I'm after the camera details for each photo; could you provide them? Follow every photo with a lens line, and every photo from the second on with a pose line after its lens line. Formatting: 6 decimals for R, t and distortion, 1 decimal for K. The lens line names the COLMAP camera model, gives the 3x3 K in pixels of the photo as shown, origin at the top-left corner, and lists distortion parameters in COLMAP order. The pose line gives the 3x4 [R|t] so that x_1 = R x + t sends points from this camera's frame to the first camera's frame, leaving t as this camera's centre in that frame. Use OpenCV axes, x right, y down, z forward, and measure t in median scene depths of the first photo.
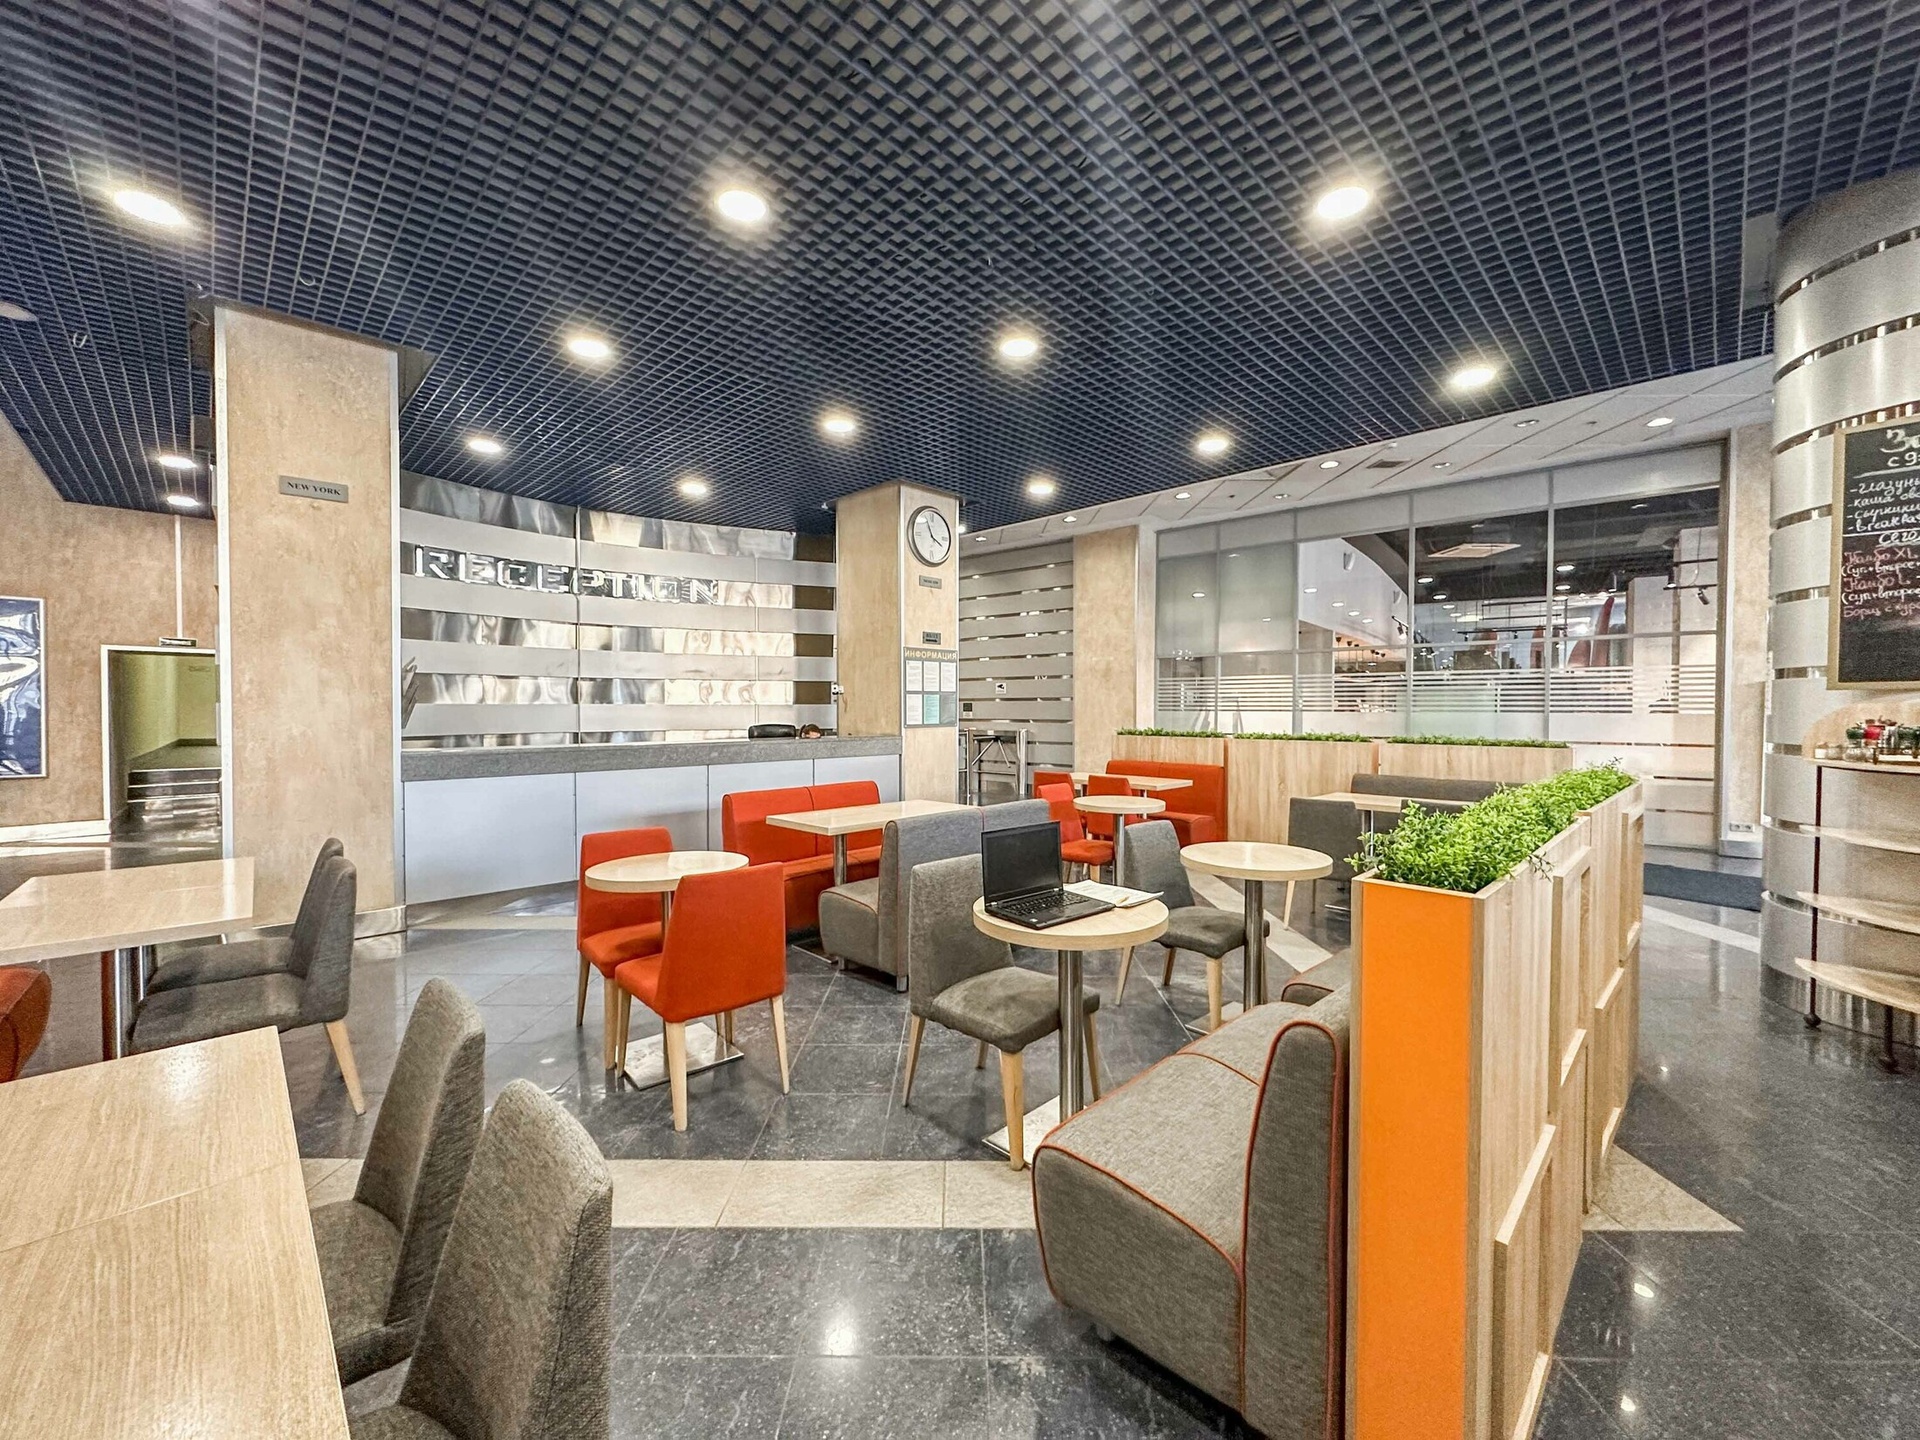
lens RADIAL K [[767.3, 0, 962.7], [0, 767.3, 724.7], [0, 0, 1]] dist [-0.003049, -0.000146]
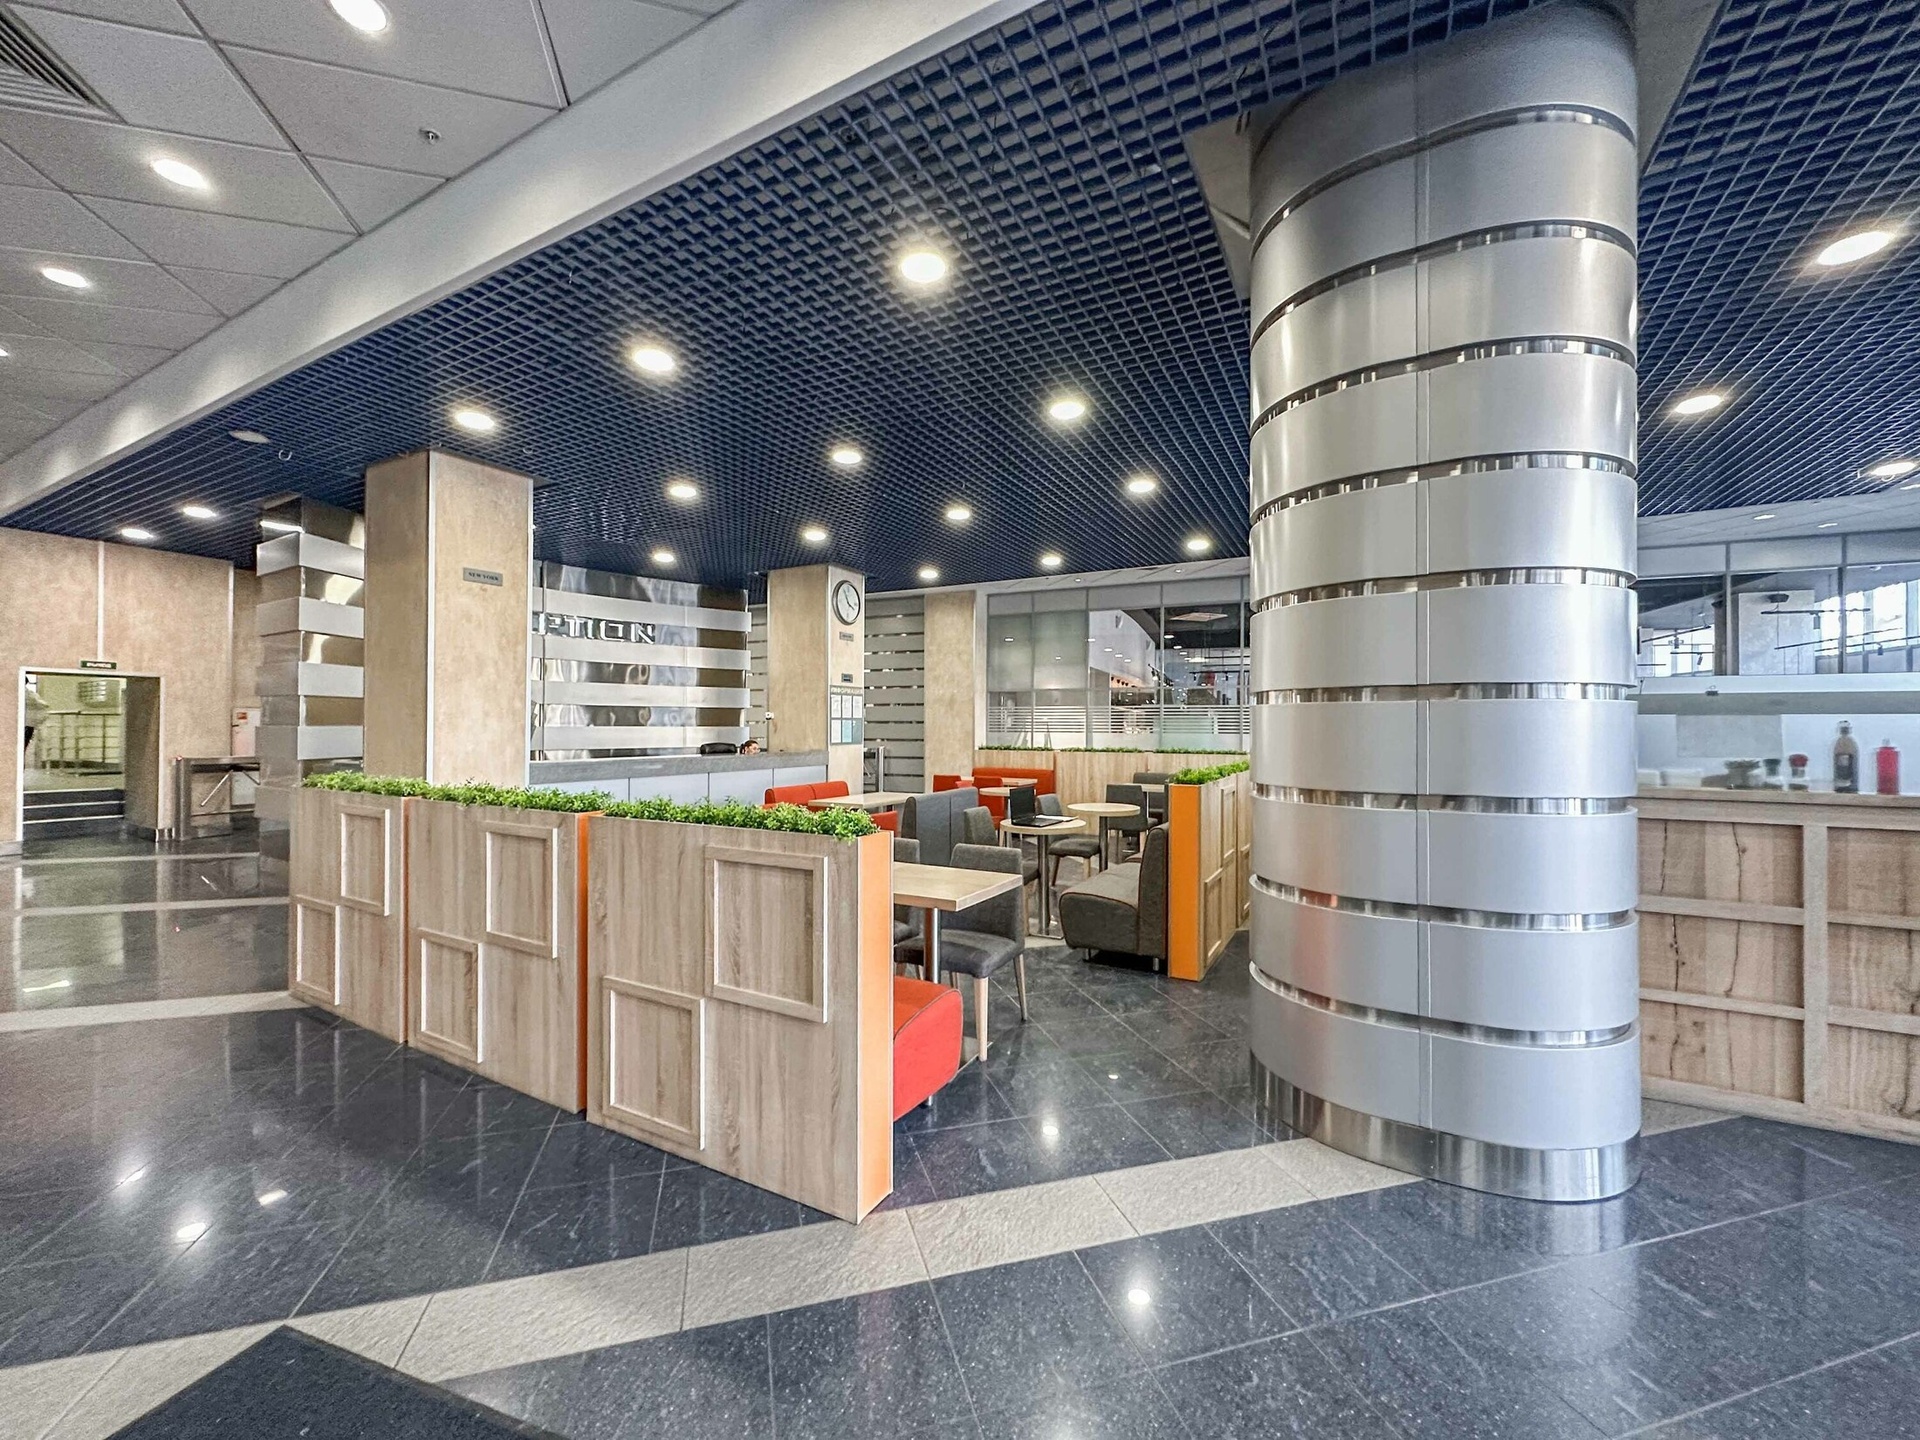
lens RADIAL K [[767.3, 0, 962.7], [0, 767.3, 724.7], [0, 0, 1]] dist [-0.003049, -0.000146]
pose [[0.959563, 0.003587, 0.281471, -0.211896], [0.003520, 0.999688, -0.024740, 0.002187], [-0.281472, 0.024731, 0.959251, -0.322290]]
